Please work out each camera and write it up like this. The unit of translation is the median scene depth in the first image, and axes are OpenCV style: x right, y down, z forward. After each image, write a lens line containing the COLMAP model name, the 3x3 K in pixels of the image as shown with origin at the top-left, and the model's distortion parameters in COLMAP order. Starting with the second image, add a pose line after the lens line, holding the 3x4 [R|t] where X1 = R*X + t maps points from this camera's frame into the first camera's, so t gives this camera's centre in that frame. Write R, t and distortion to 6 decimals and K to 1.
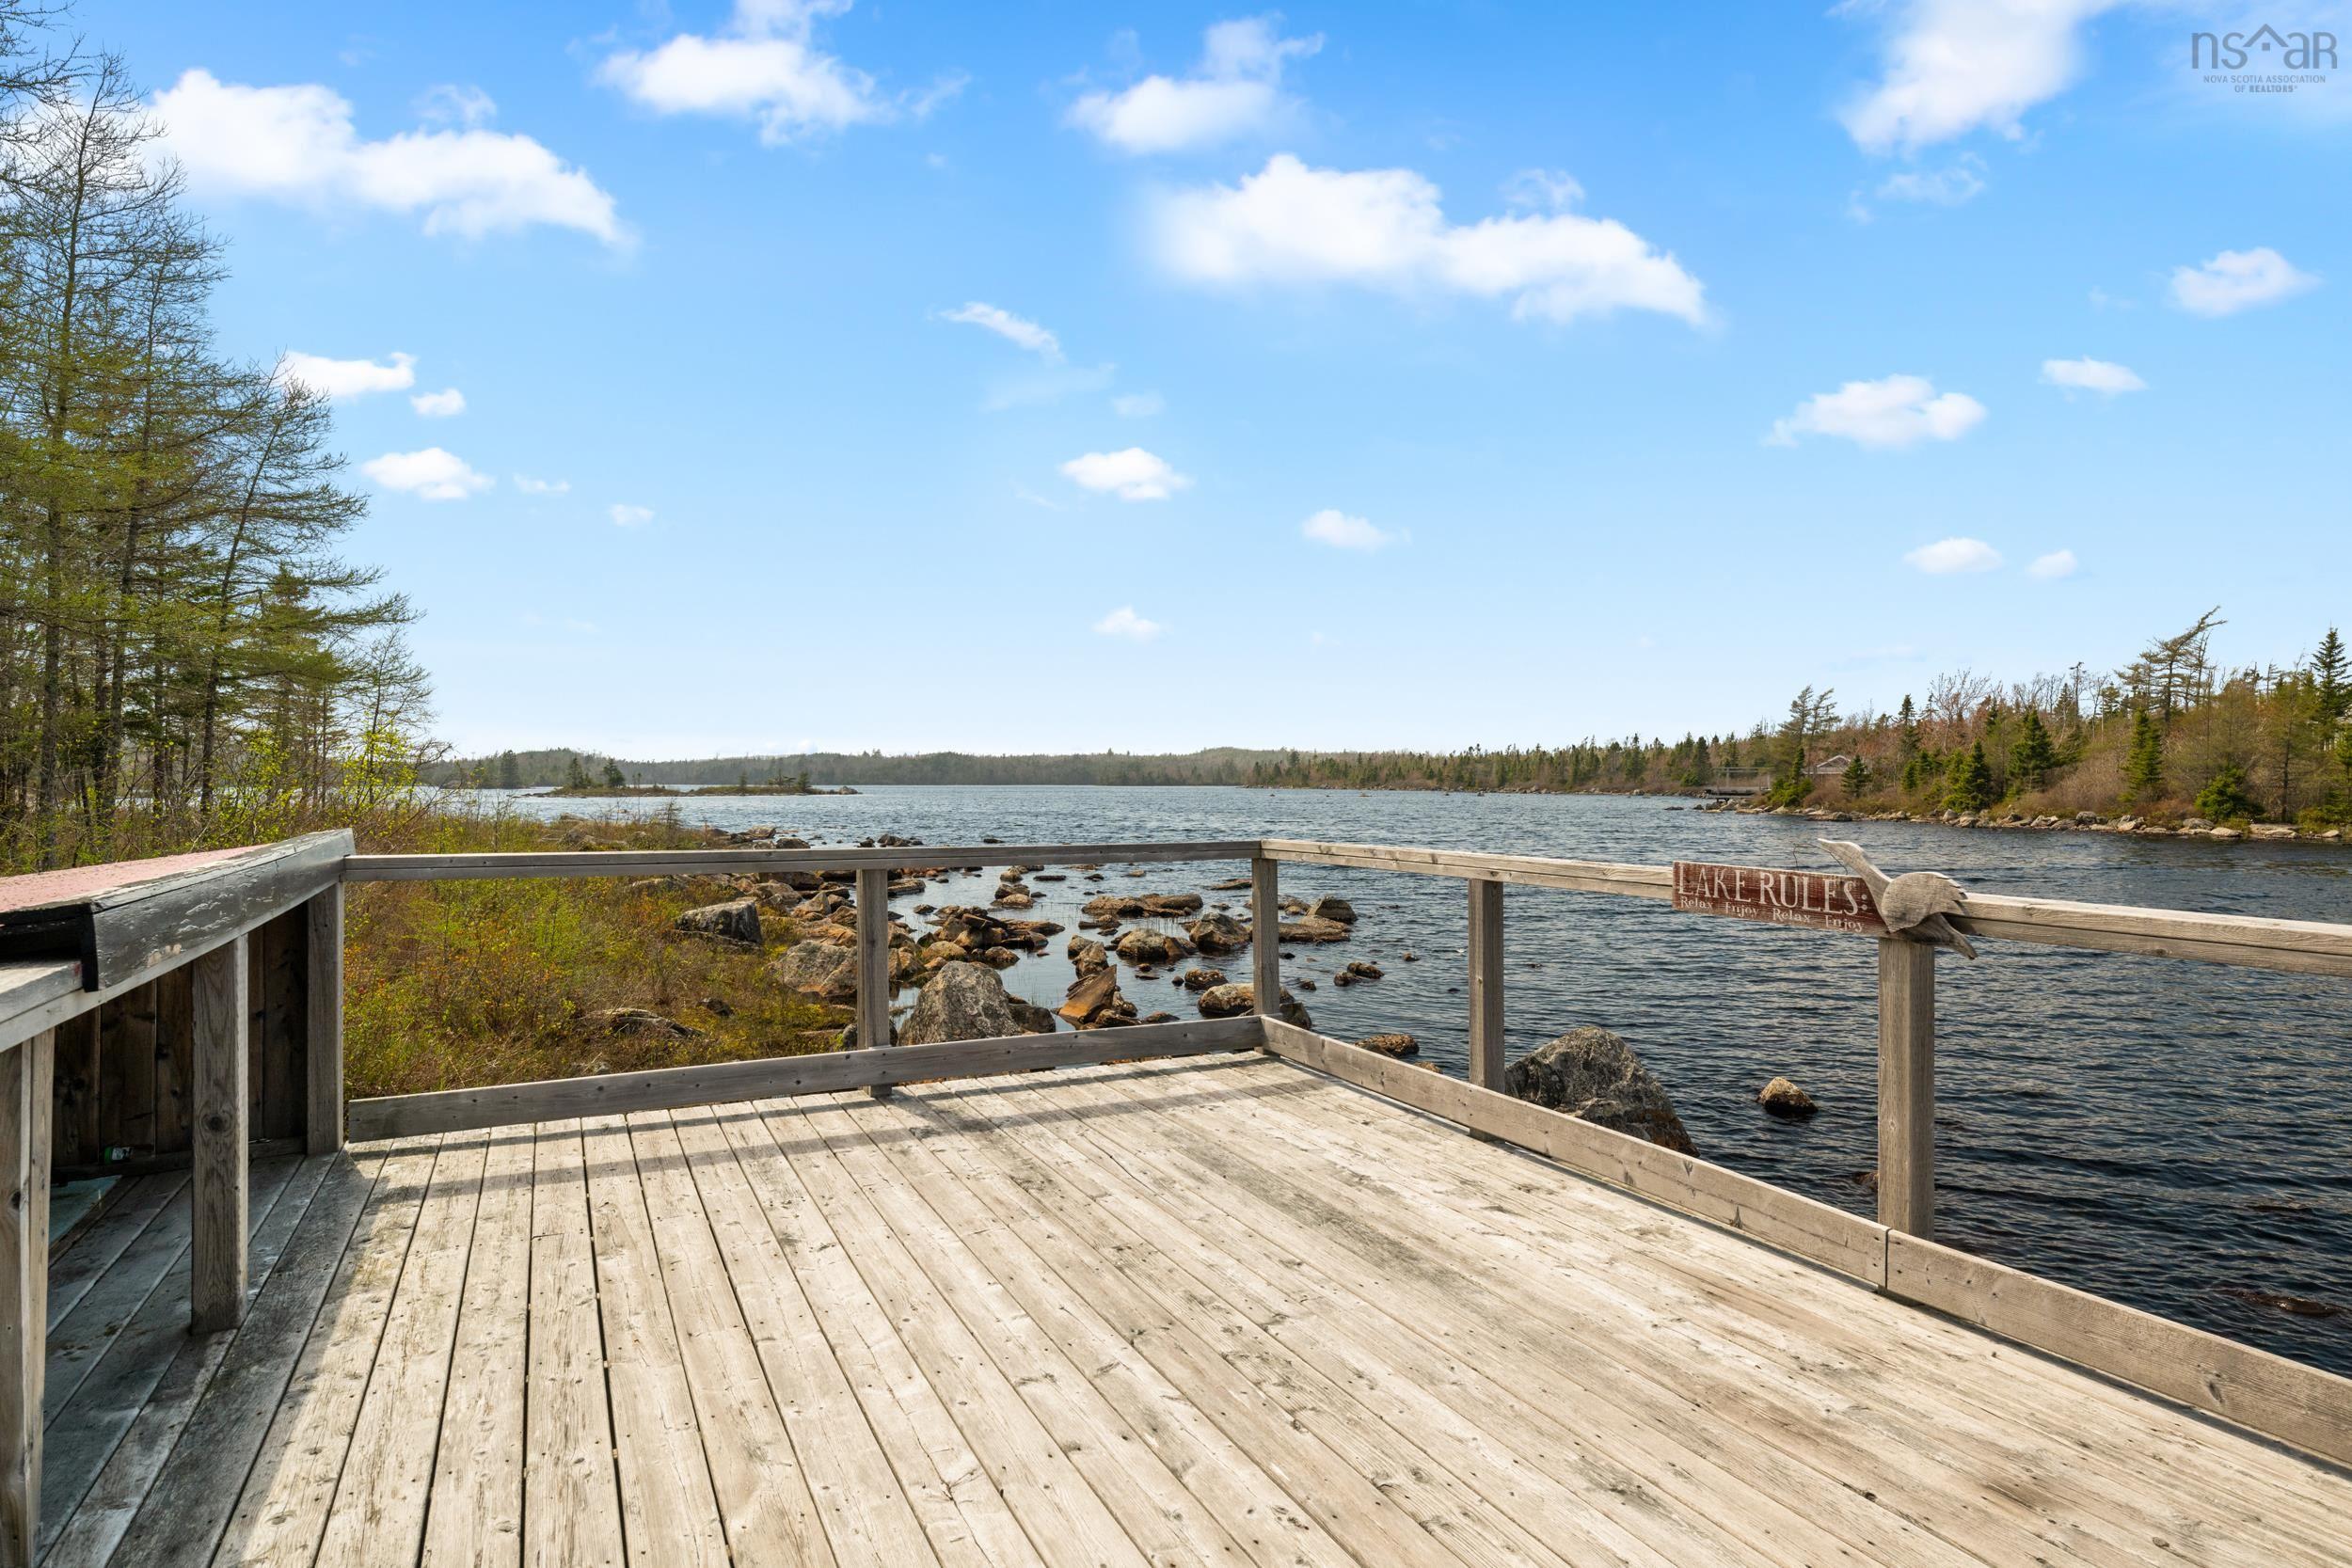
lens RADIAL K [[1309.5, 0, 1183.0], [0, 1309.5, 773.5], [0, 0, 1]] dist [-0.001667, 0.000598]
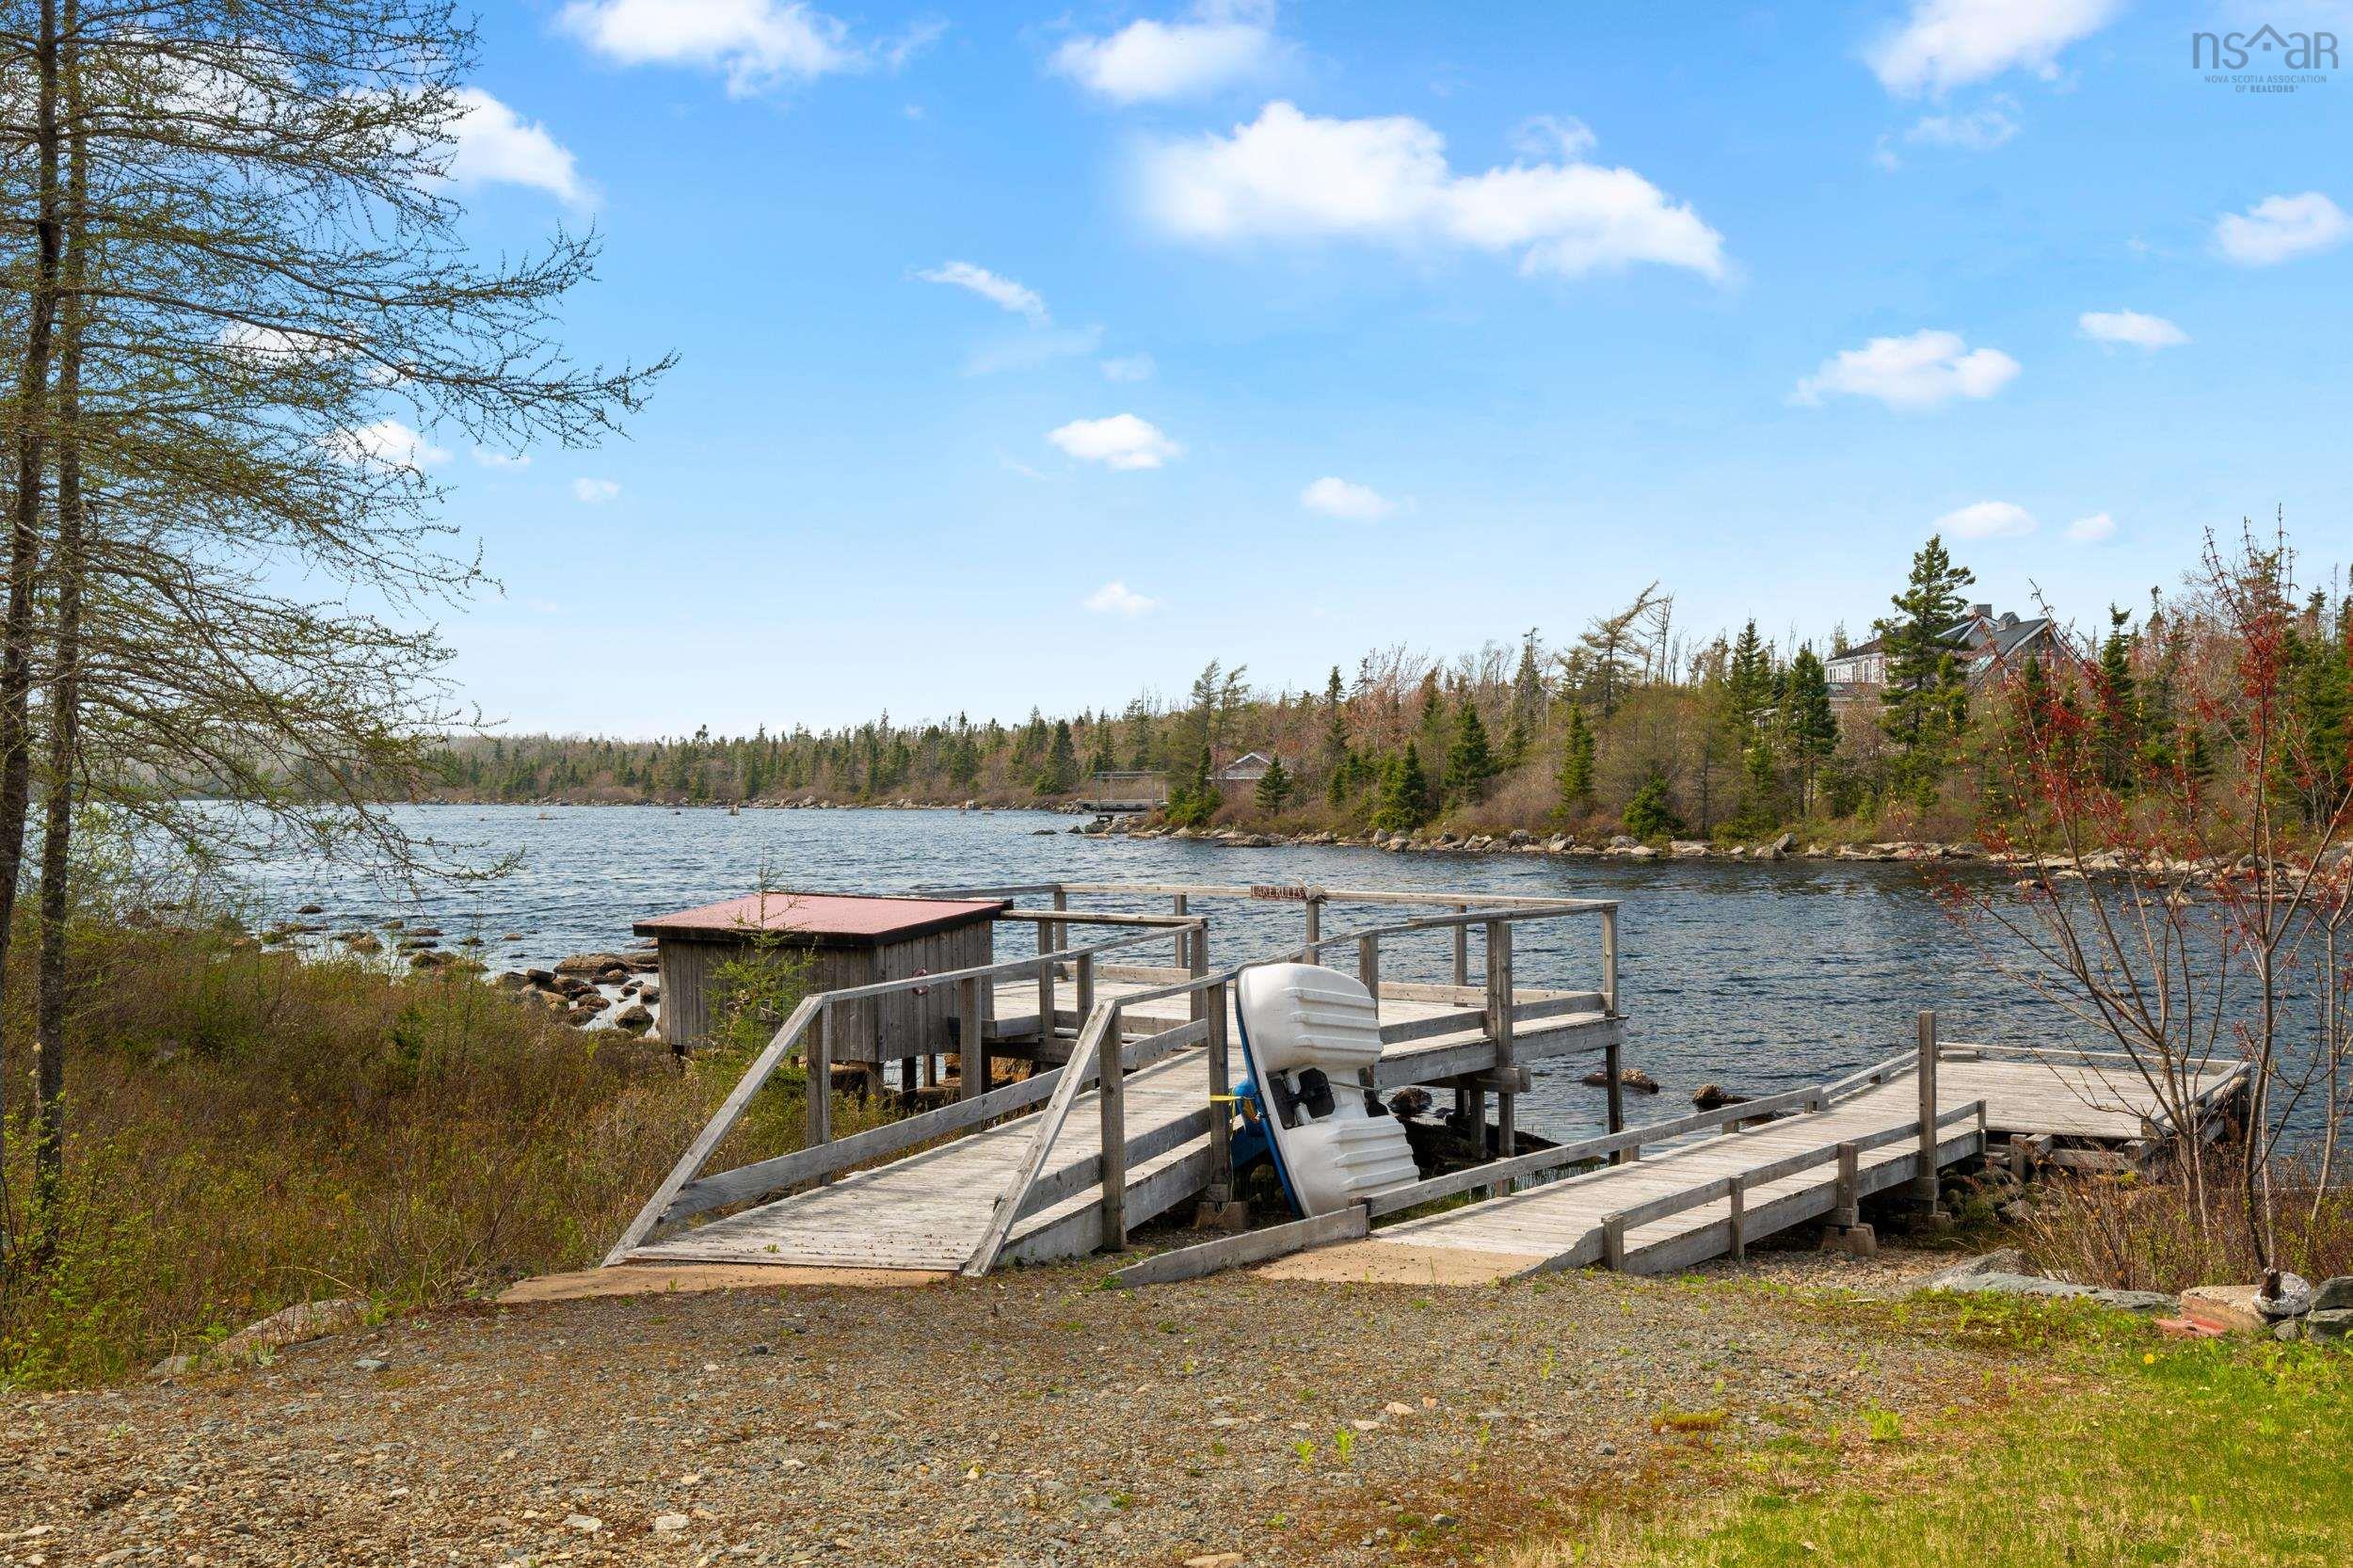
lens RADIAL K [[2290.9, 0, 1174.3], [0, 2290.9, 791.3], [0, 0, 1]] dist [-0.001598, 0.000000]
pose [[0.907383, -0.012332, 0.420124, -0.091176], [0.008450, 0.999903, 0.011101, -0.009640], [-0.420220, -0.006523, 0.907399, -0.170595]]
